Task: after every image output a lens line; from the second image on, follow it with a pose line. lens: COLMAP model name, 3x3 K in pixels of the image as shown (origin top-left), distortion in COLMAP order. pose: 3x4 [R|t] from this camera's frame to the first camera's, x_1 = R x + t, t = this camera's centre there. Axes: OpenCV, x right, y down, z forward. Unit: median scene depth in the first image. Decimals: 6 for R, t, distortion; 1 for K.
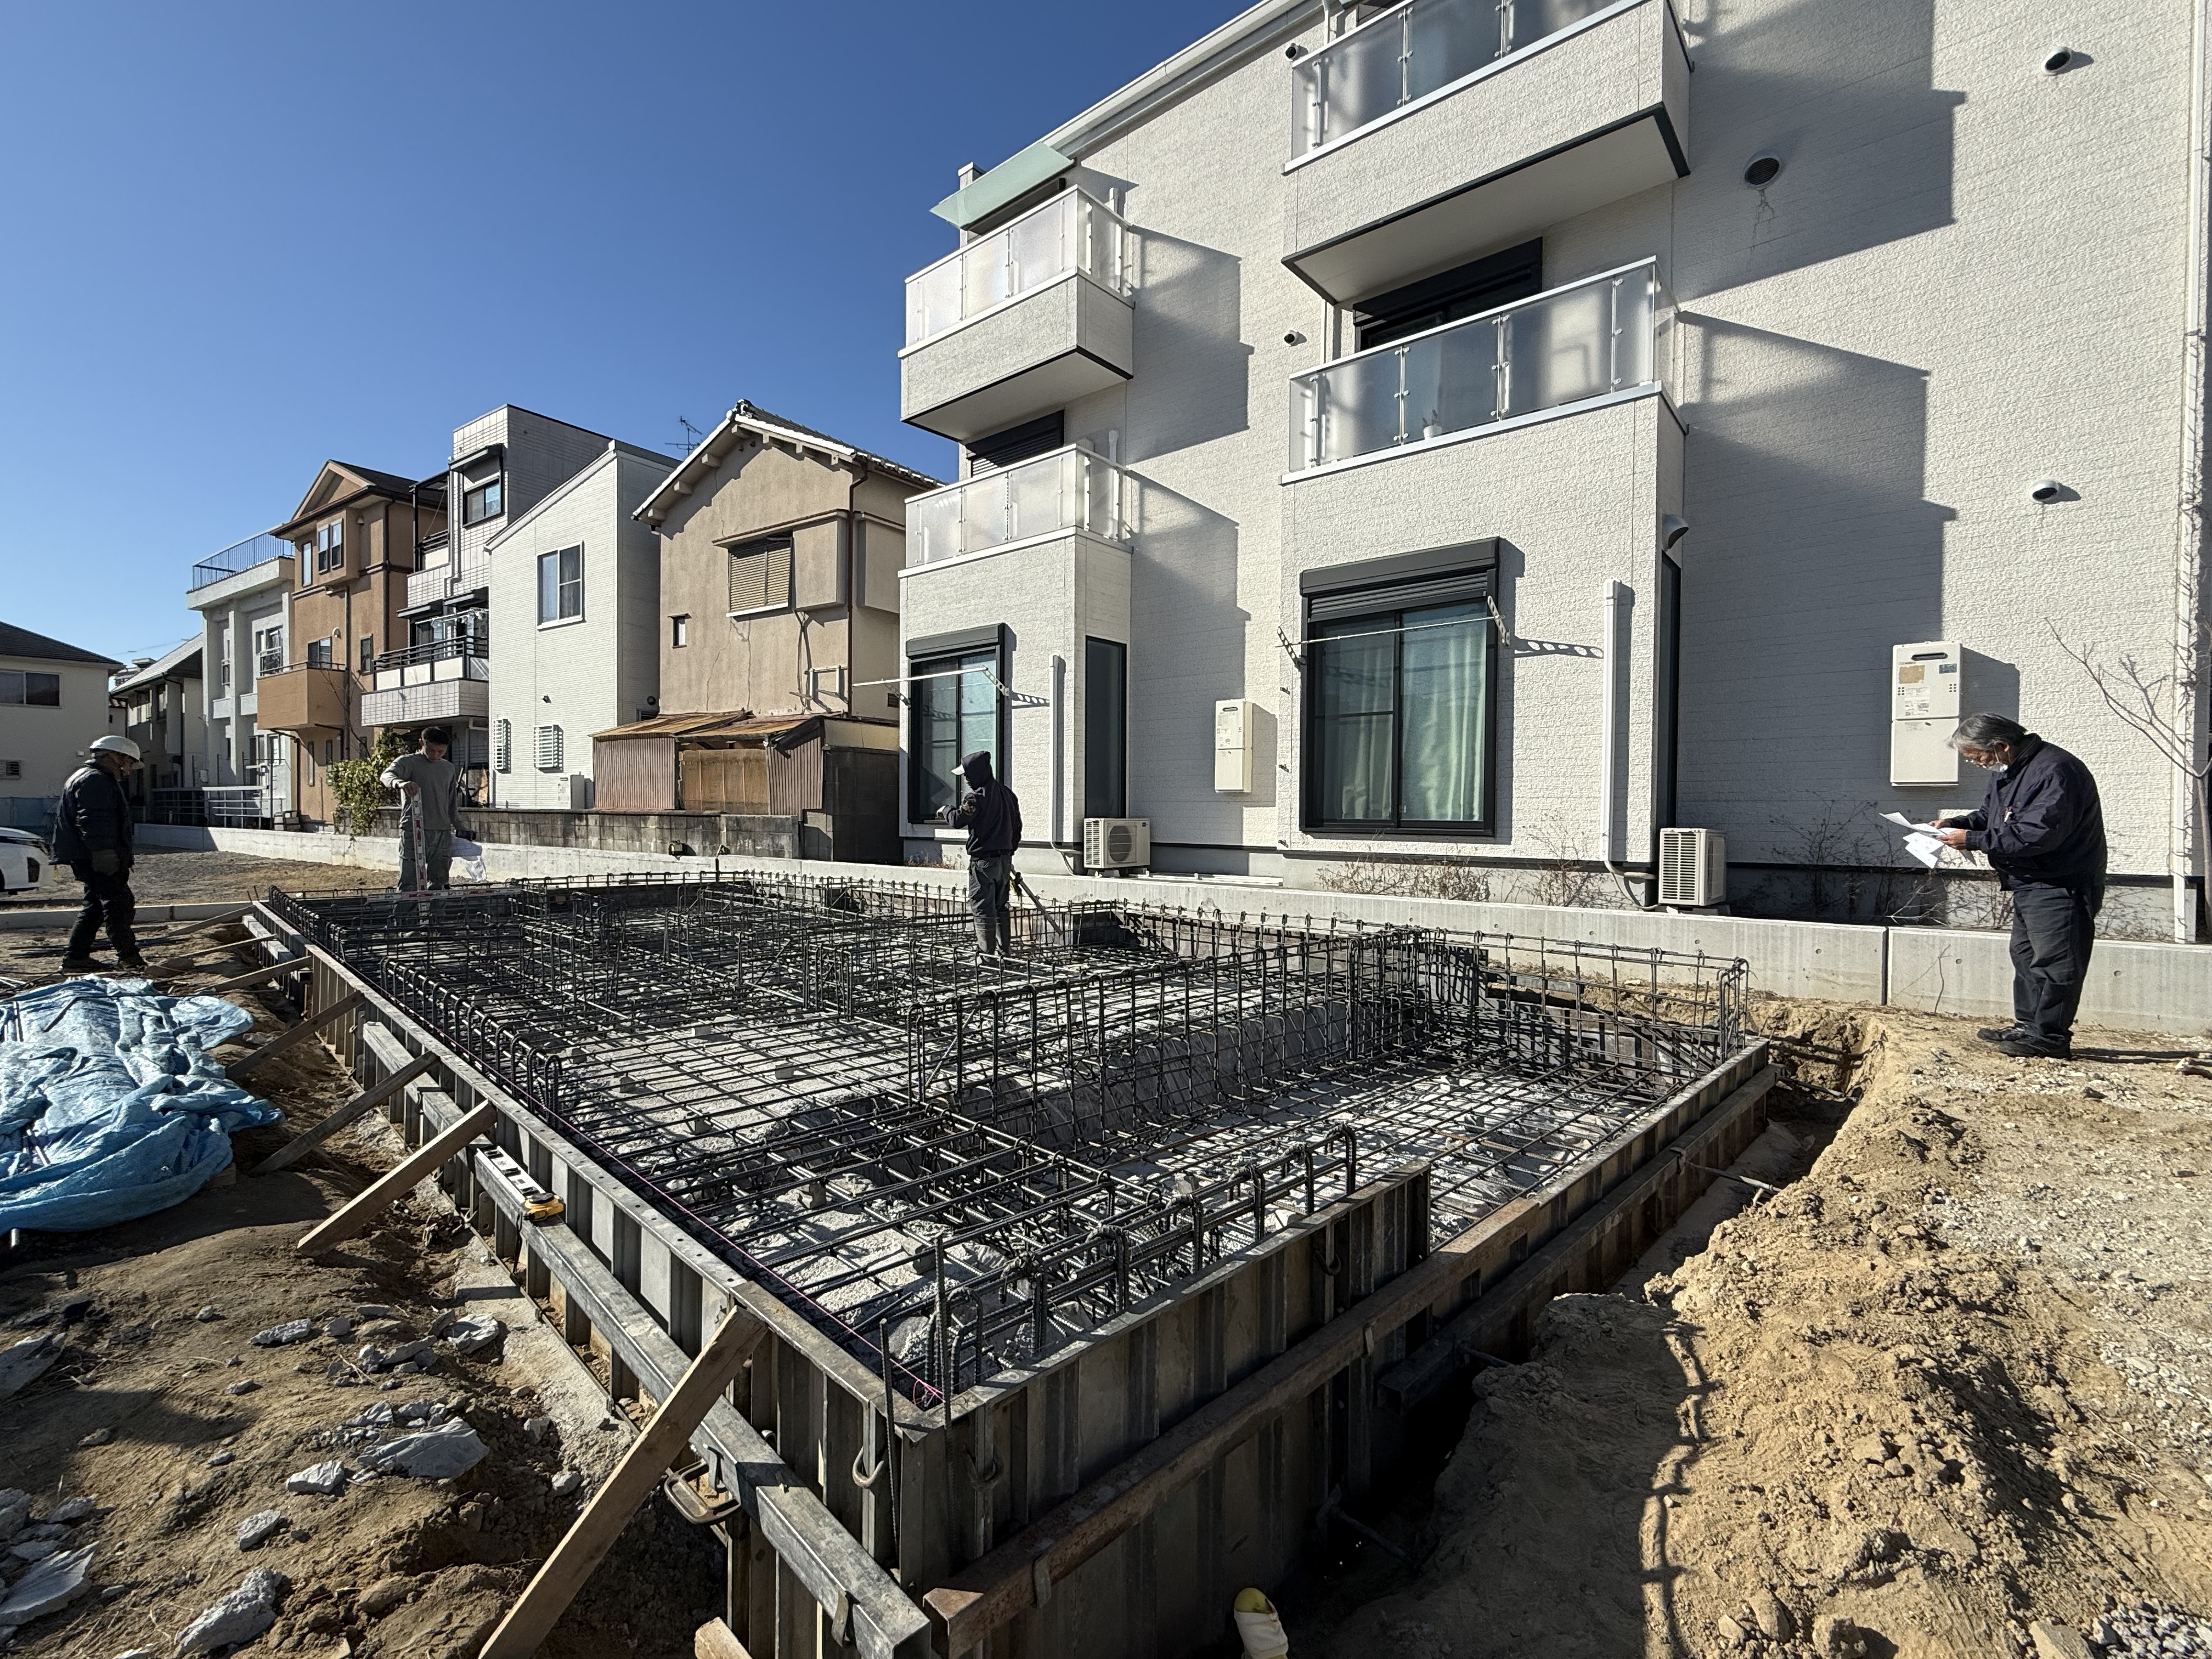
lens RADIAL K [[966.0, 0, 1086.5], [0, 966.0, 833.4], [0, 0, 1]] dist [0.013062, 0.000404]
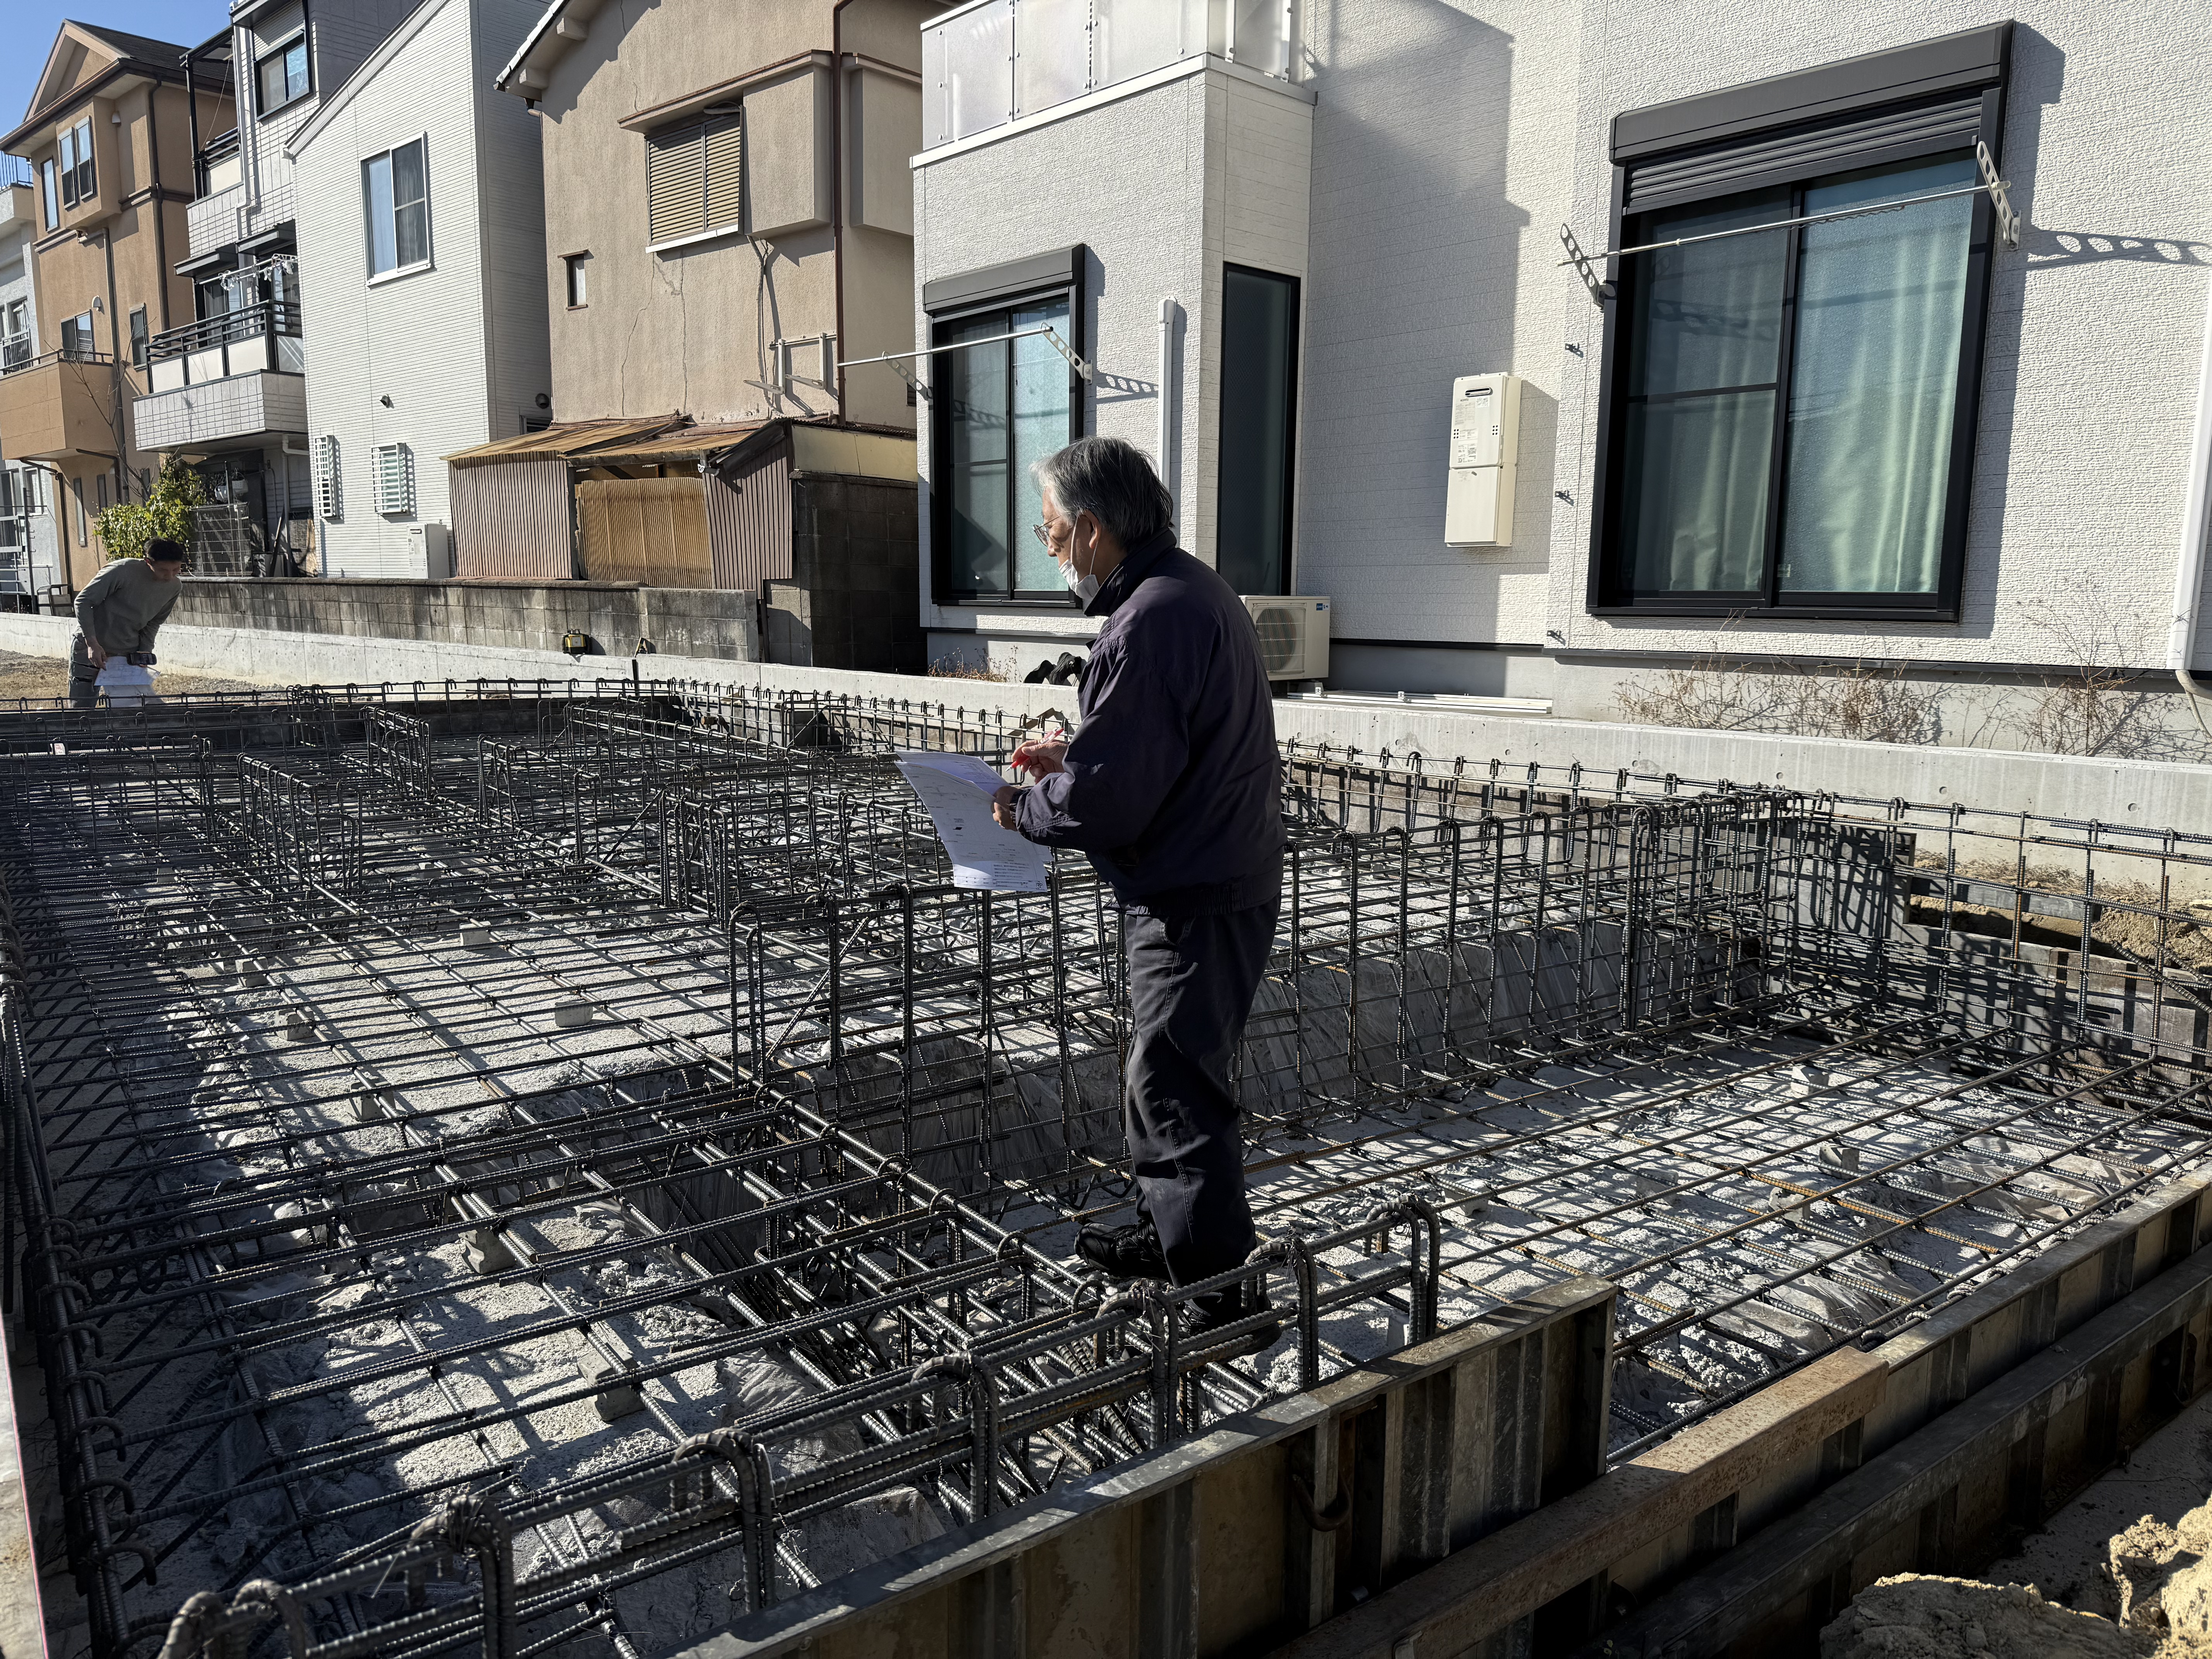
lens RADIAL K [[1538.4, 0, 1101.4], [0, 1538.4, 829.3], [0, 0, 1]] dist [0.040335, -0.040608]
pose [[0.991528, 0.023564, -0.127742, 0.064551], [-0.007435, 0.992092, 0.125291, 0.011895], [0.129684, -0.123280, 0.983862, 0.087724]]
